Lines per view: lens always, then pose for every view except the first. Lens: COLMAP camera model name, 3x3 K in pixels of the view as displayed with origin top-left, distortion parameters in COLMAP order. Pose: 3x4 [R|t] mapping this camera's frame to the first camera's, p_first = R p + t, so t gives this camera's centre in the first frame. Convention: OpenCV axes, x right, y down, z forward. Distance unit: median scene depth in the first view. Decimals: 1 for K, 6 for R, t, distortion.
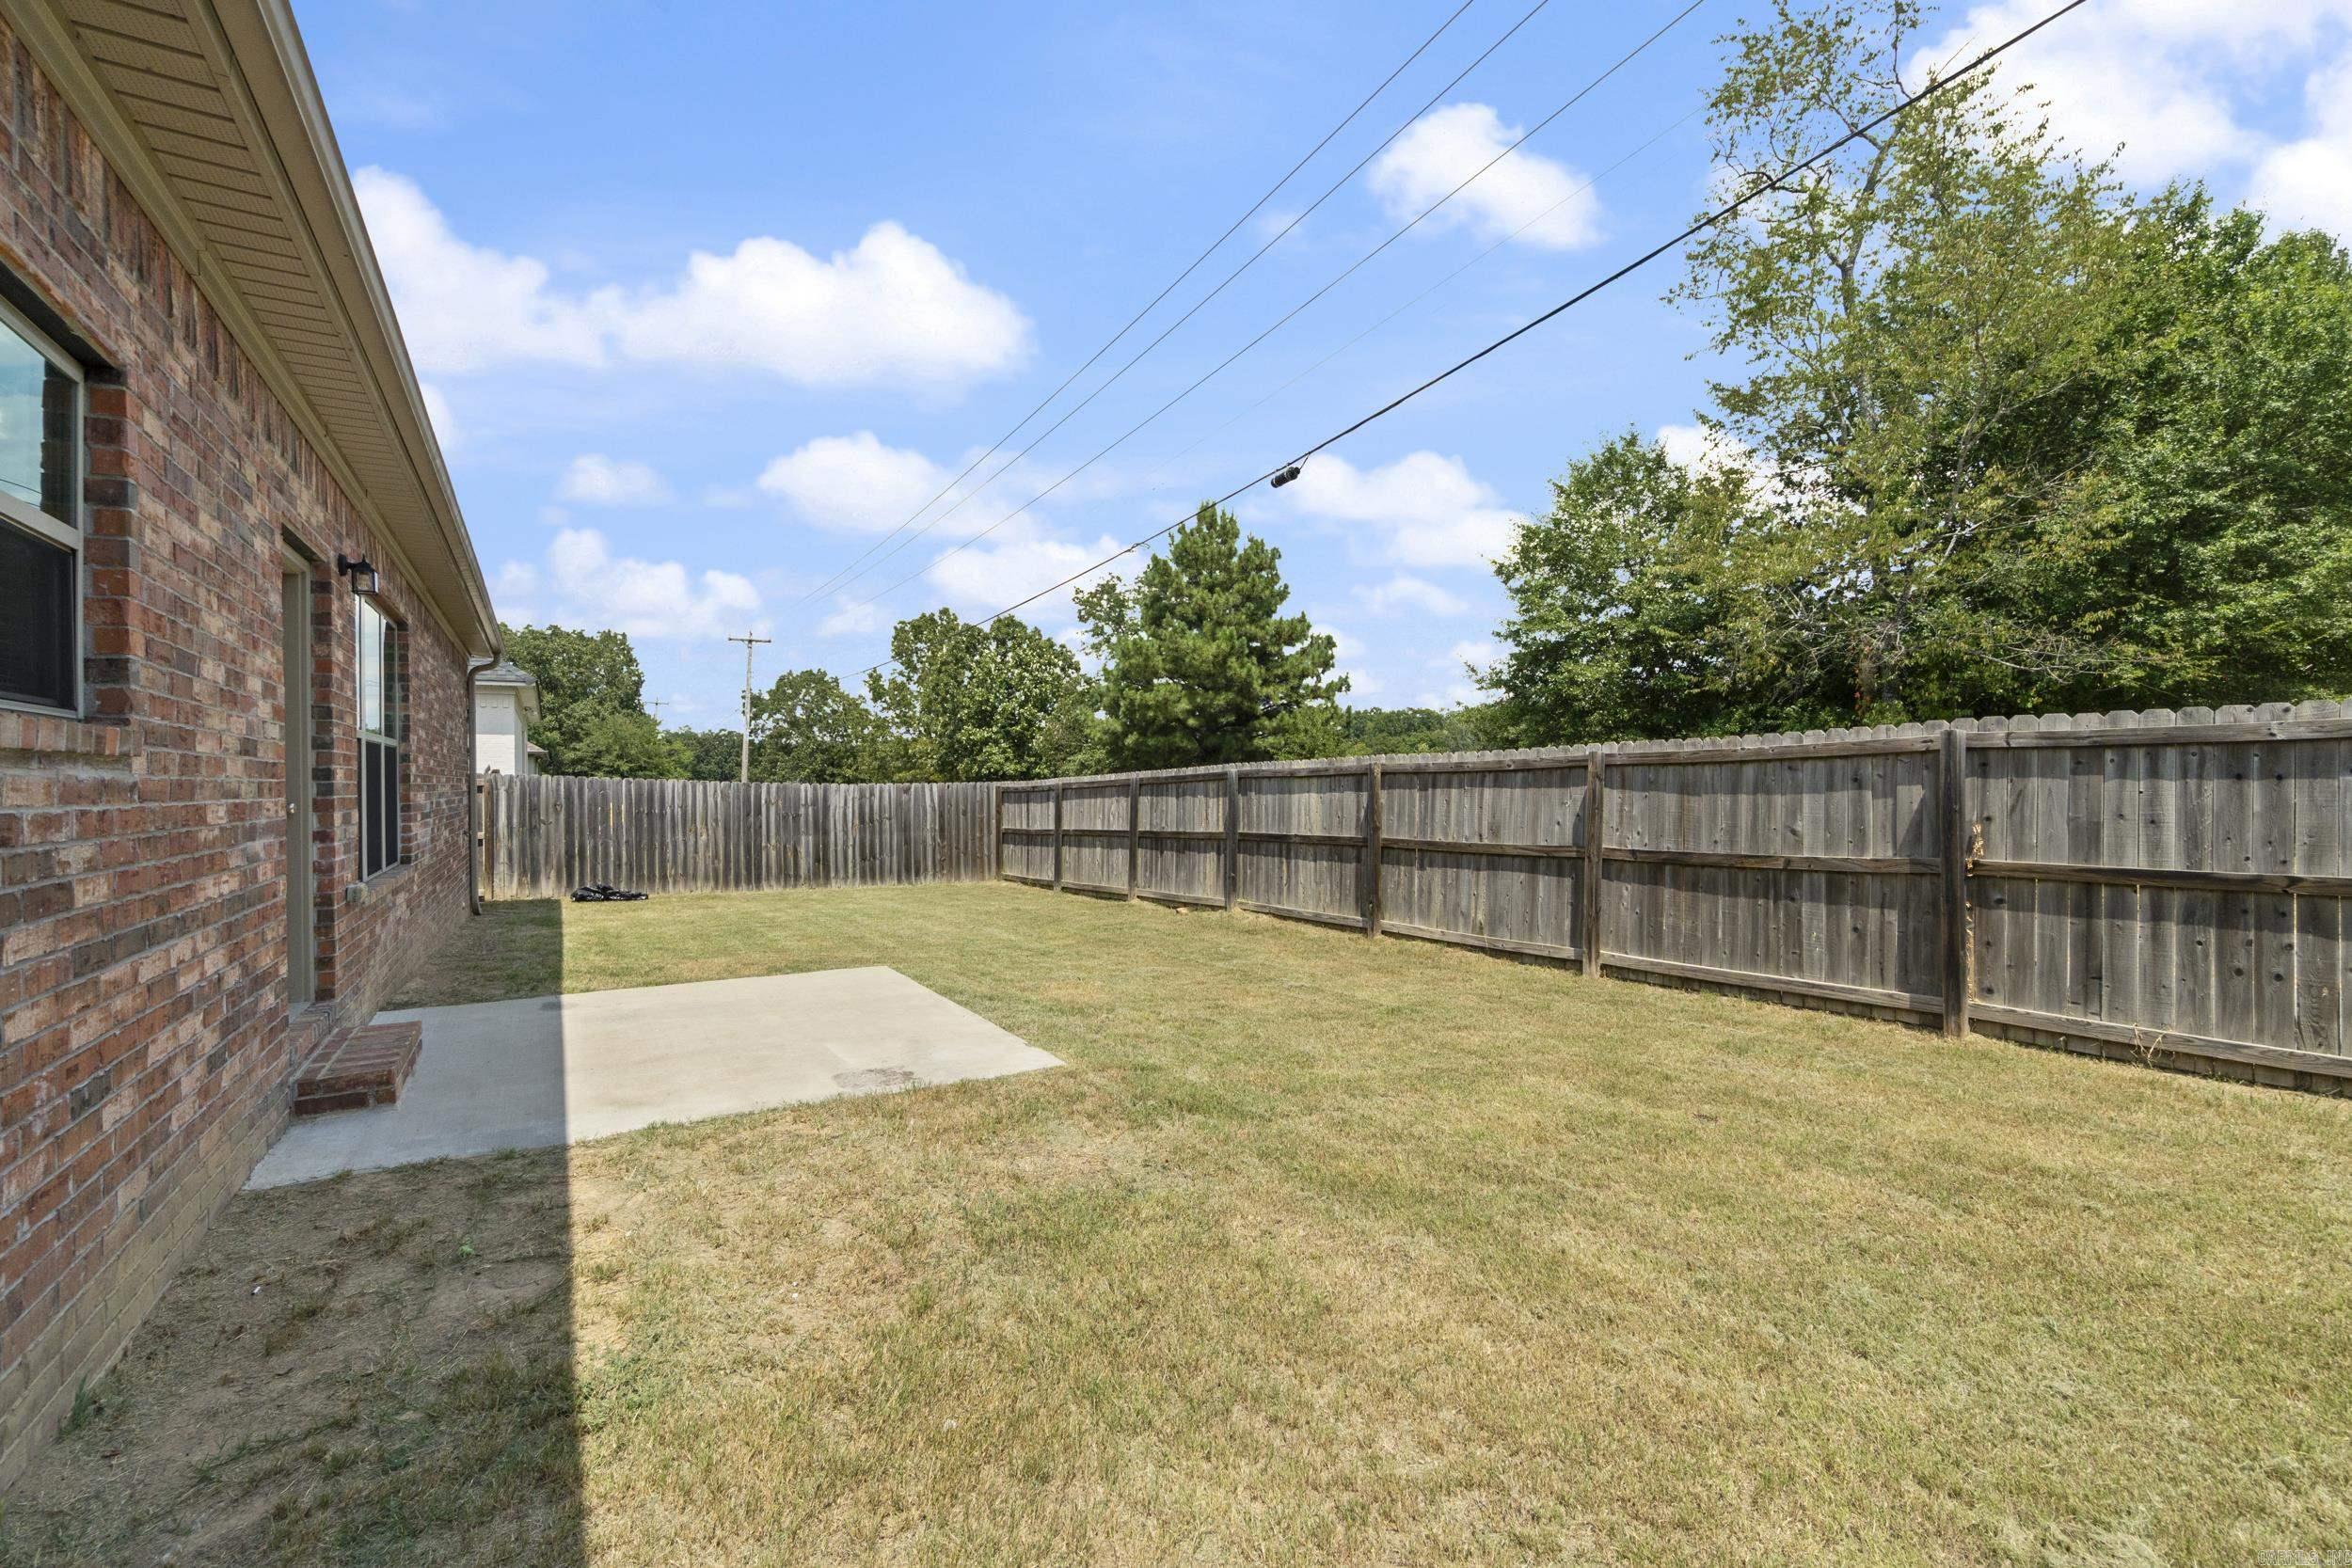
lens RADIAL K [[1017.2, 0, 1170.2], [0, 1017.2, 771.4], [0, 0, 1]] dist [-0.002418, 0.000528]
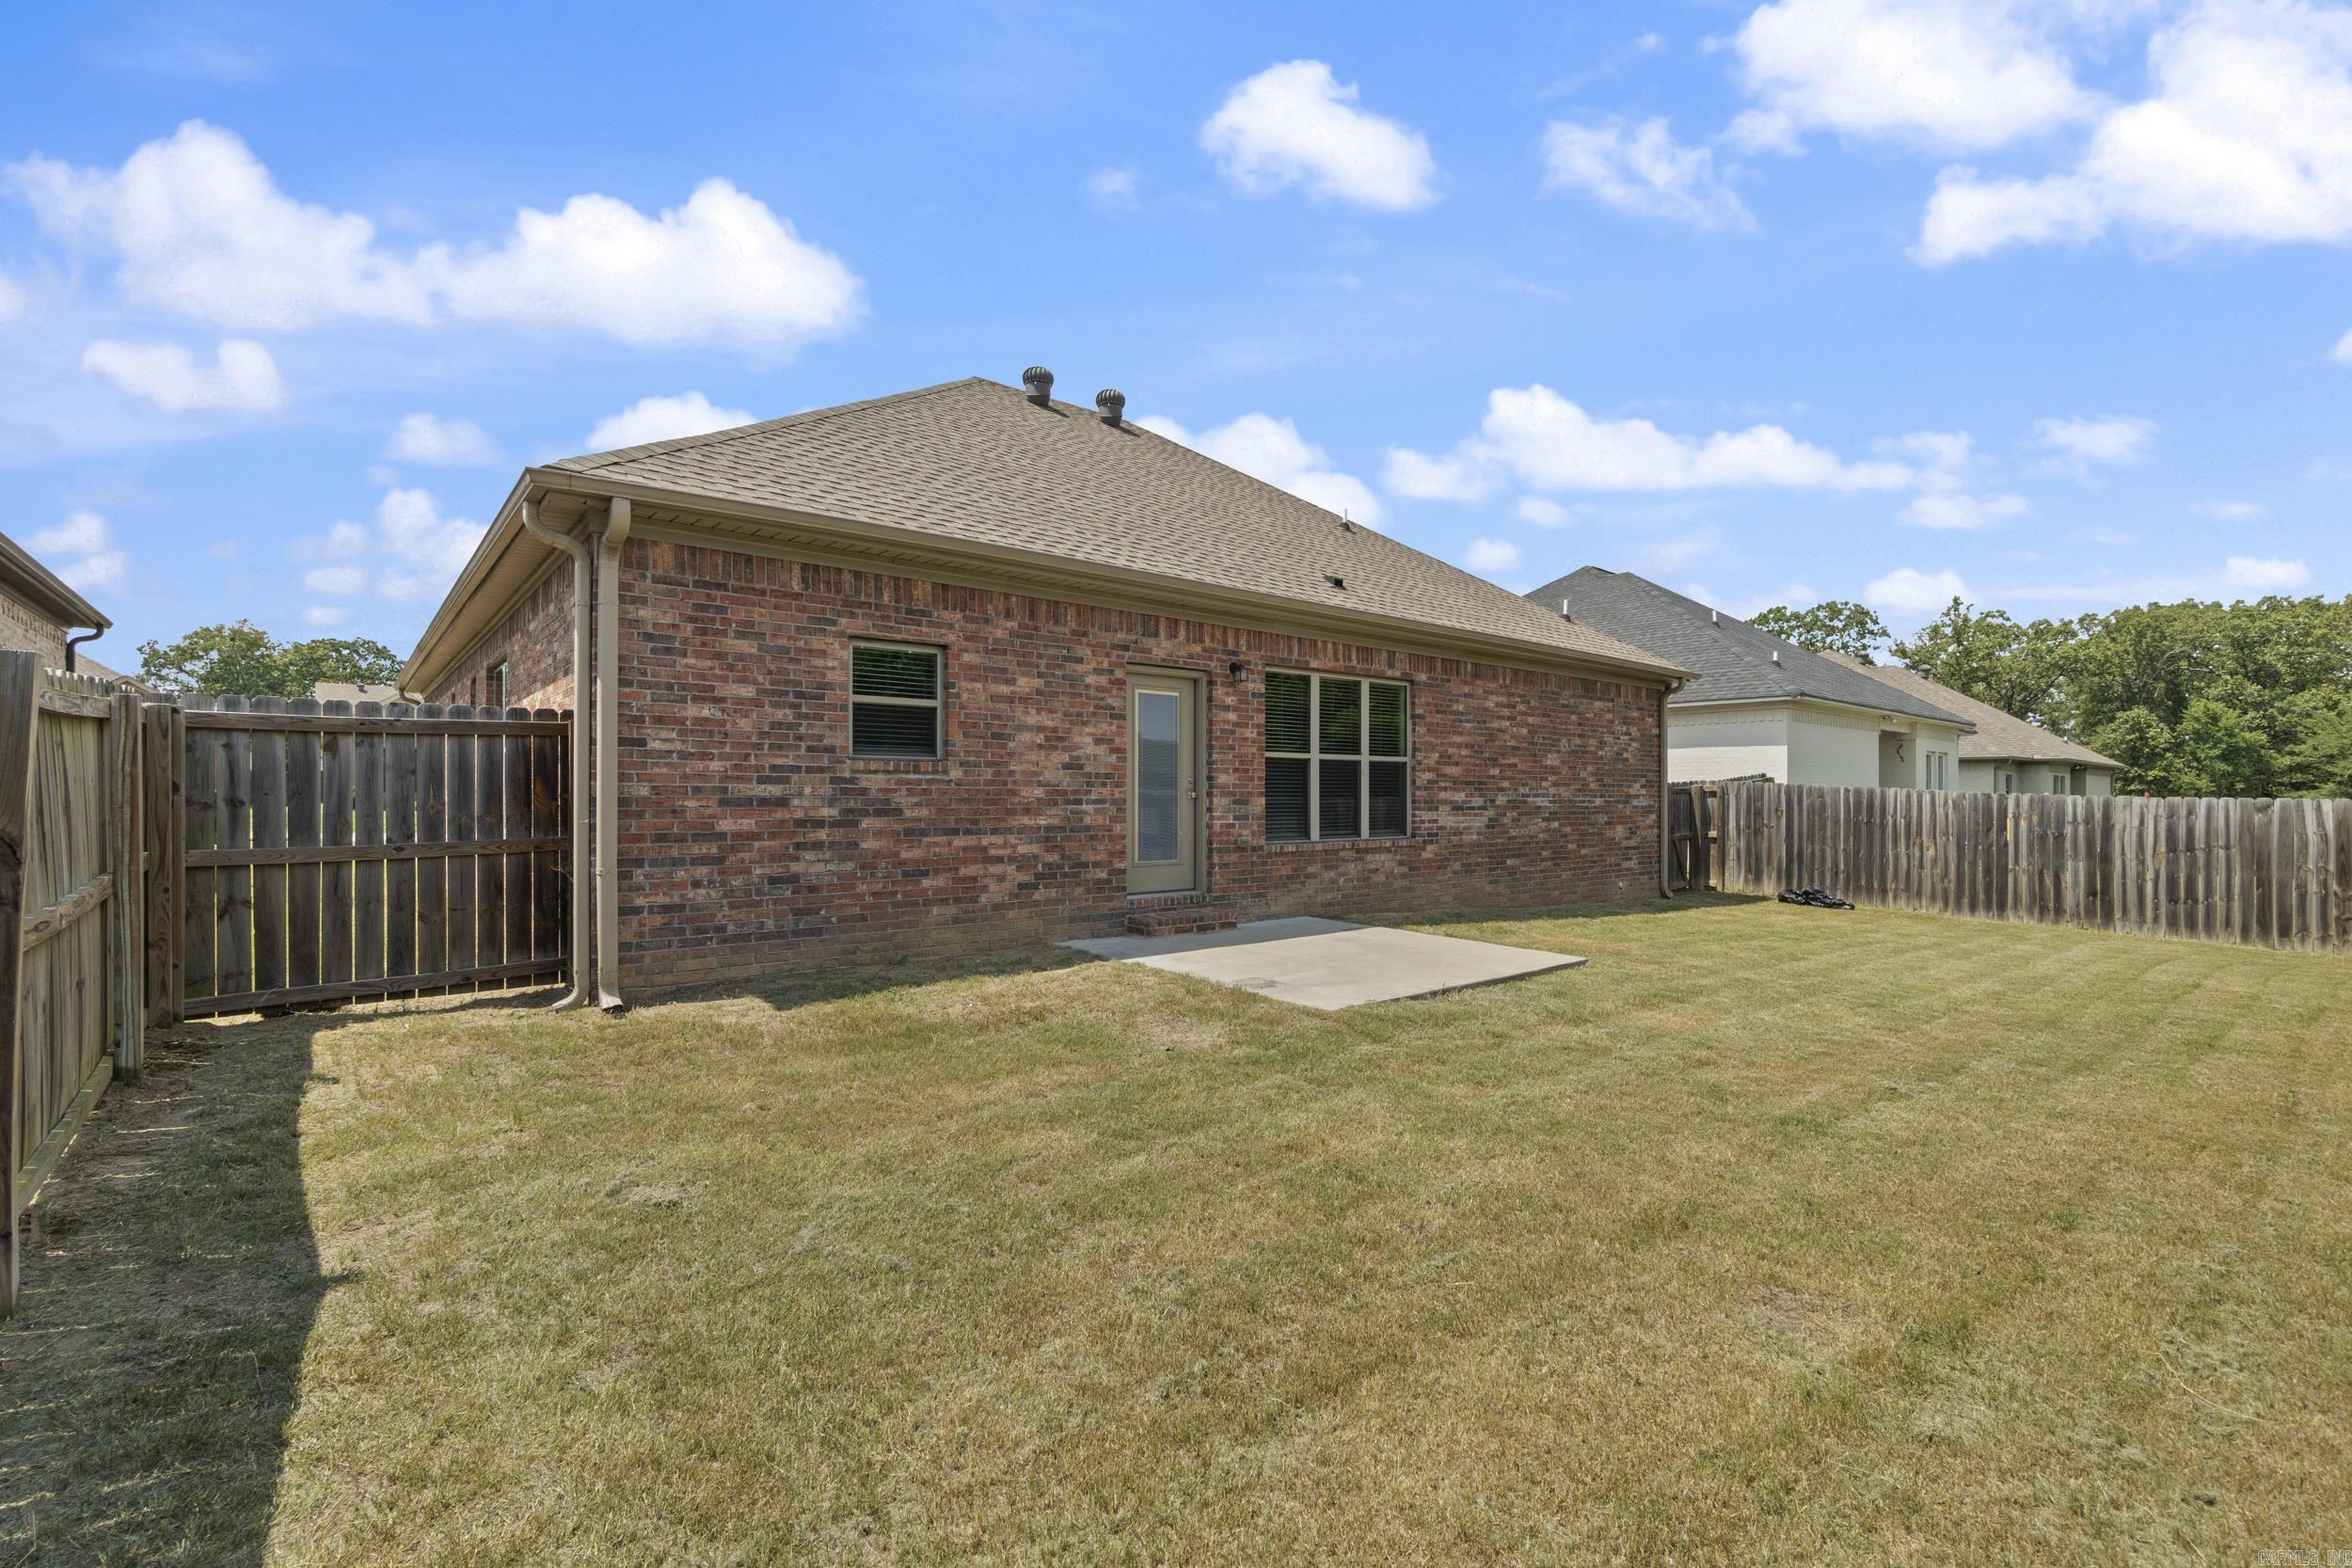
lens RADIAL K [[1029.4, 0, 1167.4], [0, 1029.4, 787.2], [0, 0, 1]] dist [0.000125, 0.000397]
pose [[0.135790, 0.008943, -0.990697, 0.357289], [-0.003316, 0.999958, 0.008572, 0.001272], [0.990732, 0.002121, 0.135814, 0.199273]]
